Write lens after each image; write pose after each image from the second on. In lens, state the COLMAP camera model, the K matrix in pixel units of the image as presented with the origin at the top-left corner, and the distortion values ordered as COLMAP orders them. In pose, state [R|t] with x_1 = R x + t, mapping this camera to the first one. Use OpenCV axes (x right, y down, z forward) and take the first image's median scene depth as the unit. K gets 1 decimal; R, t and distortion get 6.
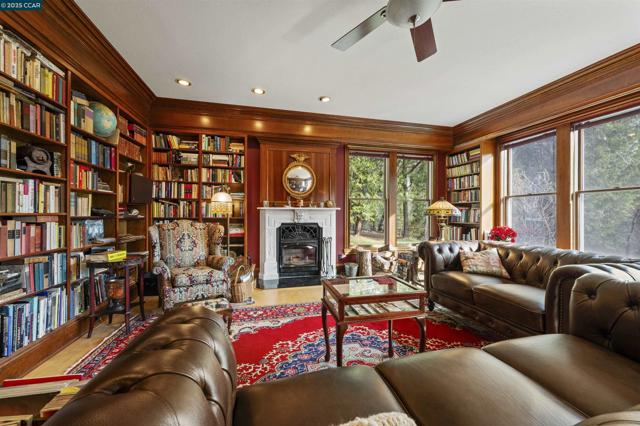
lens RADIAL K [[252.5, 0, 319.8], [0, 252.5, 211.3], [0, 0, 1]] dist [-0.001219, 0.000064]
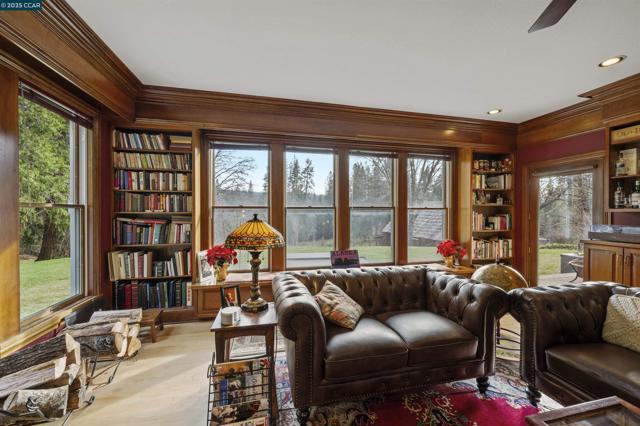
lens RADIAL K [[252.5, 0, 320.5], [0, 252.5, 215.5], [0, 0, 1]] dist [-0.001219, 0.000064]
pose [[-0.003232, 0.001743, 0.999993, -0.064149], [0.001332, 0.999998, -0.001739, -0.026868], [-0.999994, 0.001327, -0.003235, 0.595913]]
